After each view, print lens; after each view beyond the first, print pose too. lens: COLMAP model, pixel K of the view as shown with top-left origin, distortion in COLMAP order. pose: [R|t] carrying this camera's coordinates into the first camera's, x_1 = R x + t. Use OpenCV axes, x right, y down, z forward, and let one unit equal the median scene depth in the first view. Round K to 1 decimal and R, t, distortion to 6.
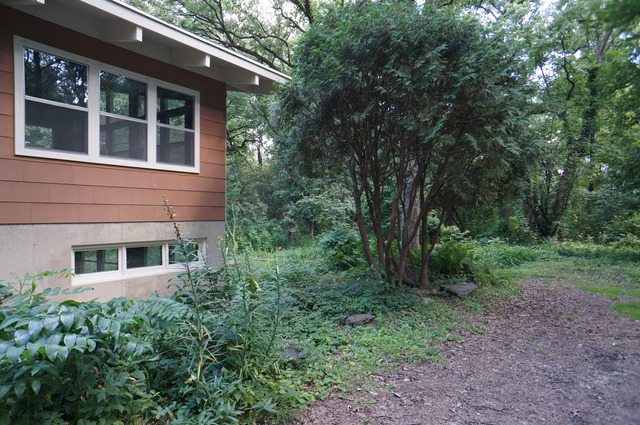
lens RADIAL K [[434.4, 0, 318.0], [0, 434.4, 215.4], [0, 0, 1]] dist [0.002898, 0.032779]
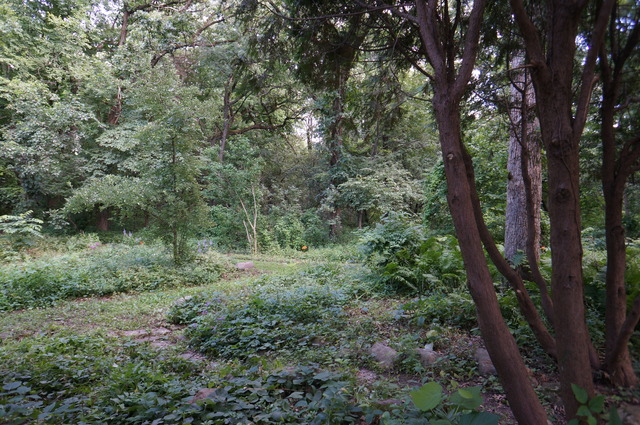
lens RADIAL K [[434.4, 0, 316.6], [0, 434.4, 208.9], [0, 0, 1]] dist [0.002898, 0.032779]
pose [[0.990906, 0.012374, -0.133987, 0.016086], [-0.011954, 0.999921, 0.003938, 0.008339], [0.134026, -0.002300, 0.990975, 0.243130]]
